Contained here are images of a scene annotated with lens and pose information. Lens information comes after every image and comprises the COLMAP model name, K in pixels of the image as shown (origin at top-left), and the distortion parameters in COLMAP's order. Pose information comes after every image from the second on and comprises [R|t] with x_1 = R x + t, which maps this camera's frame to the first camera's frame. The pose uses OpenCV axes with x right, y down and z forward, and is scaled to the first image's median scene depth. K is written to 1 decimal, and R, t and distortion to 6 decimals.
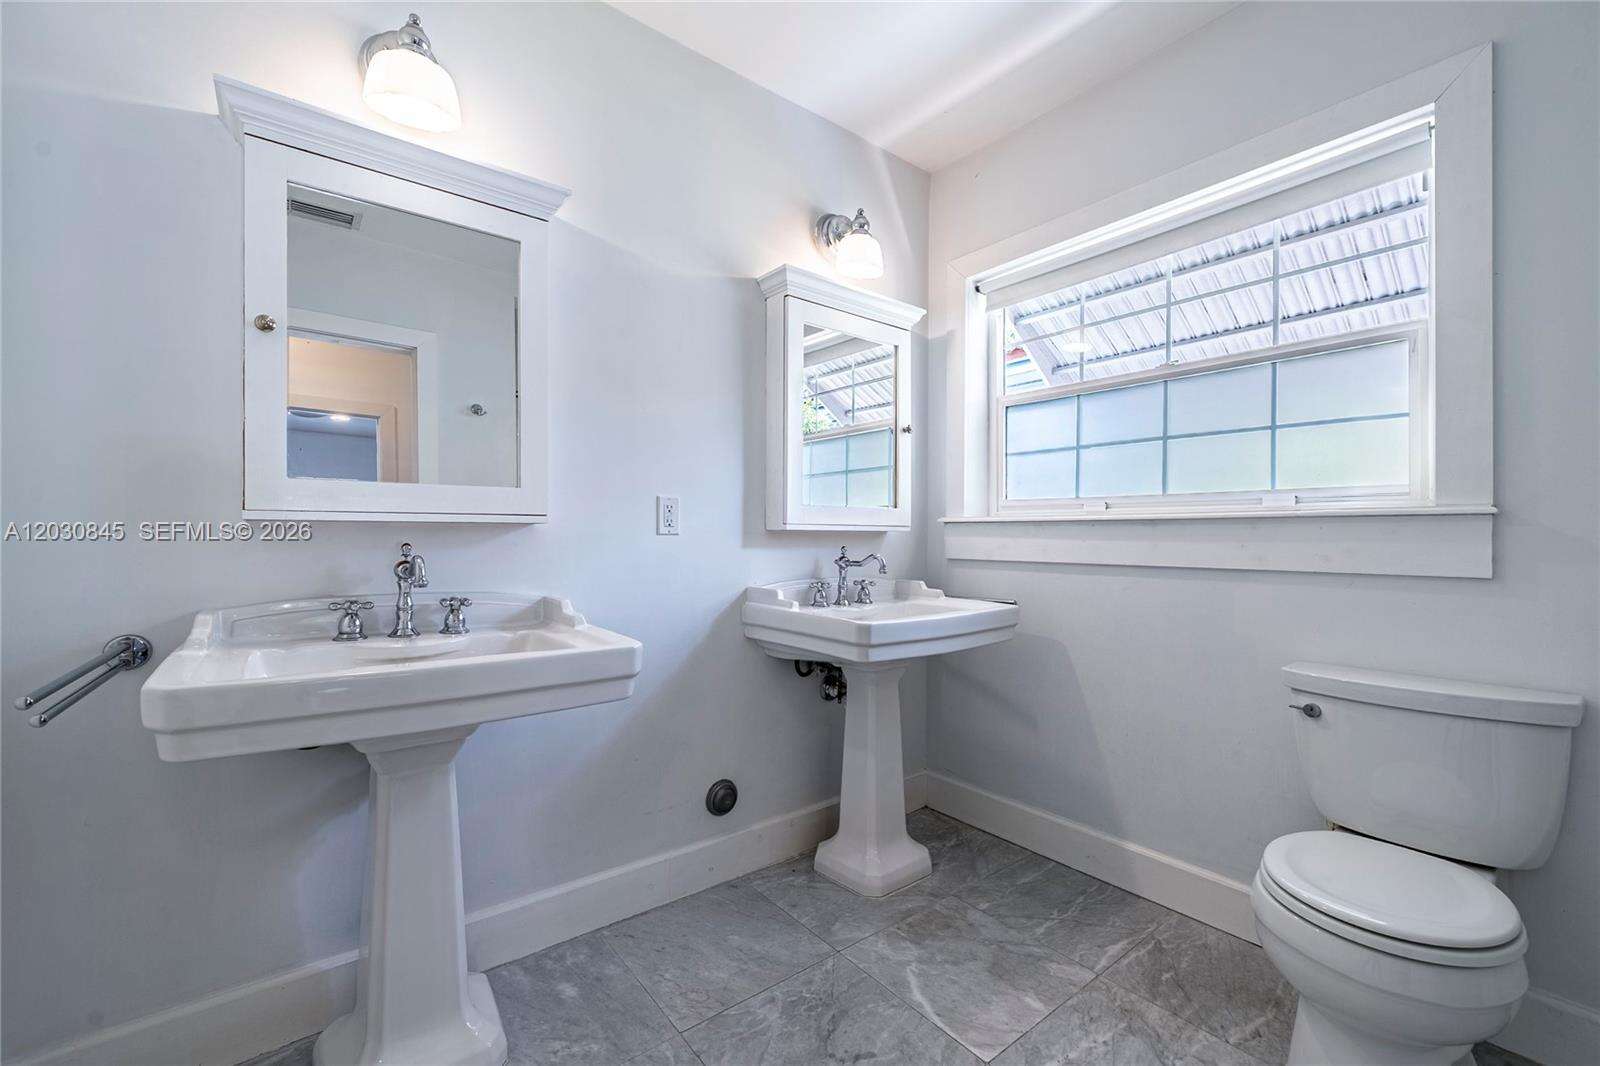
lens RADIAL K [[640.0, 0, 801.7], [0, 640.0, 537.5], [0, 0, 1]] dist [0.001784, -0.000430]
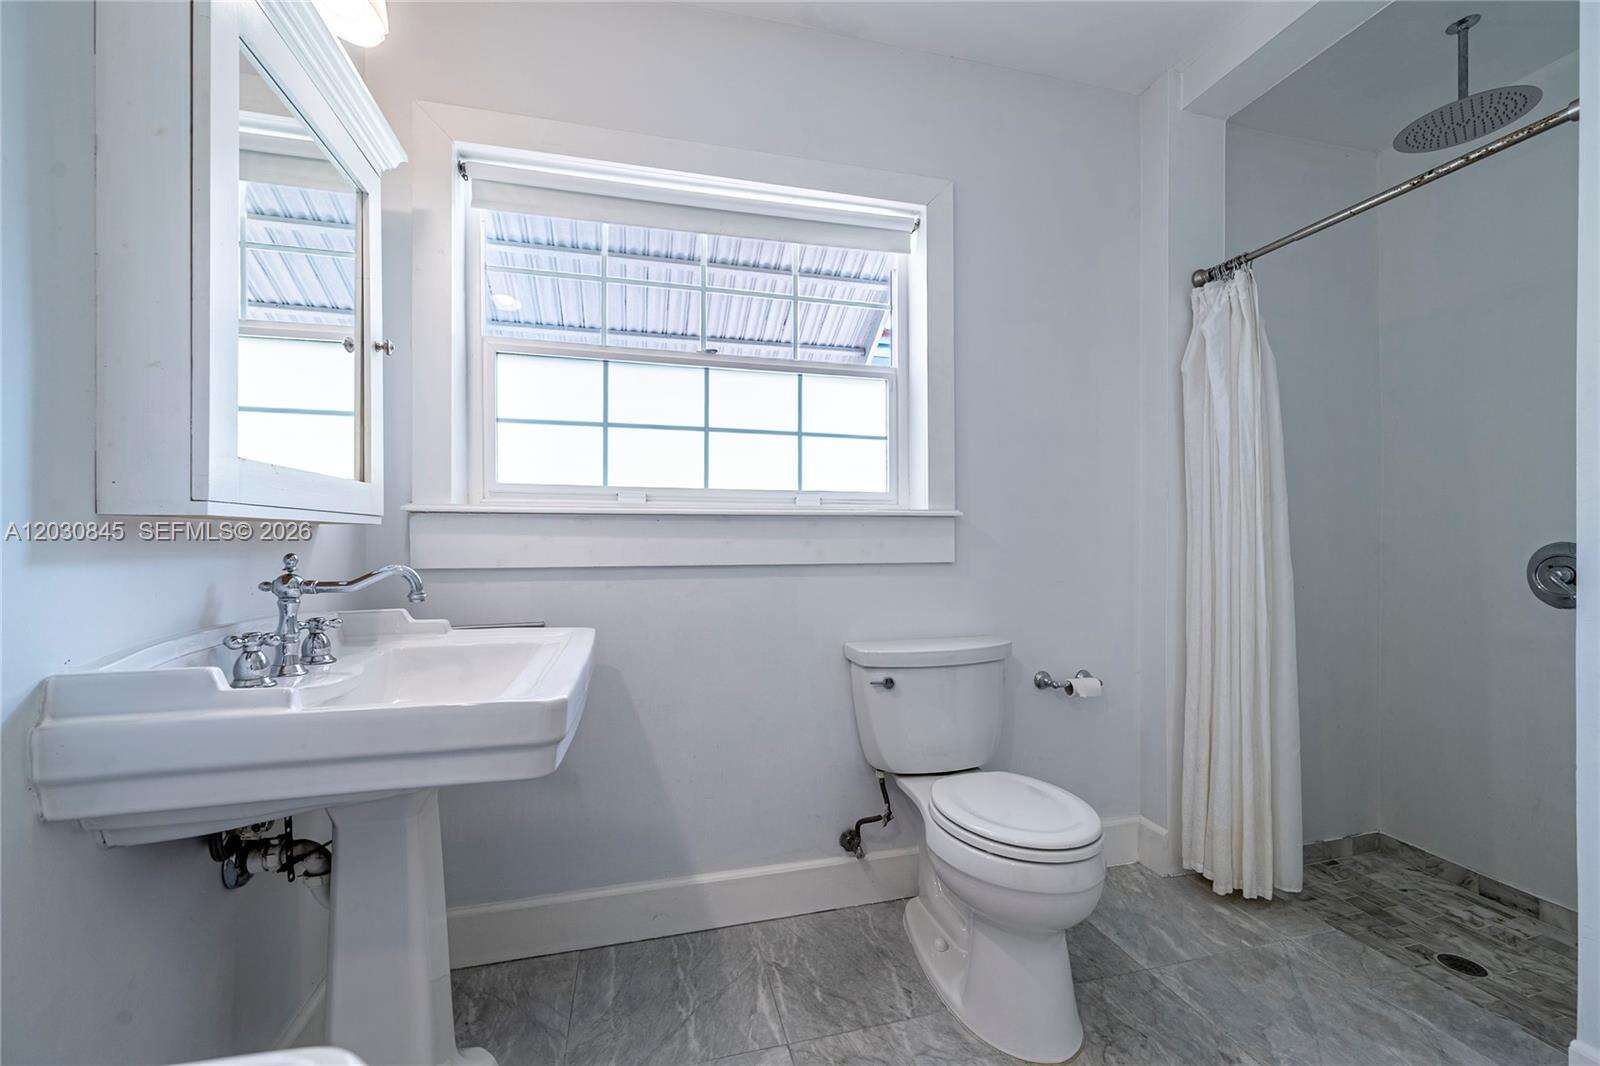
lens RADIAL K [[640.0, 0, 801.7], [0, 640.0, 537.5], [0, 0, 1]] dist [0.001784, -0.000430]
pose [[0.414257, -0.005166, 0.910145, -0.233334], [0.003533, 0.999985, 0.004069, 0.001027], [-0.910153, 0.001530, 0.414270, 0.482215]]
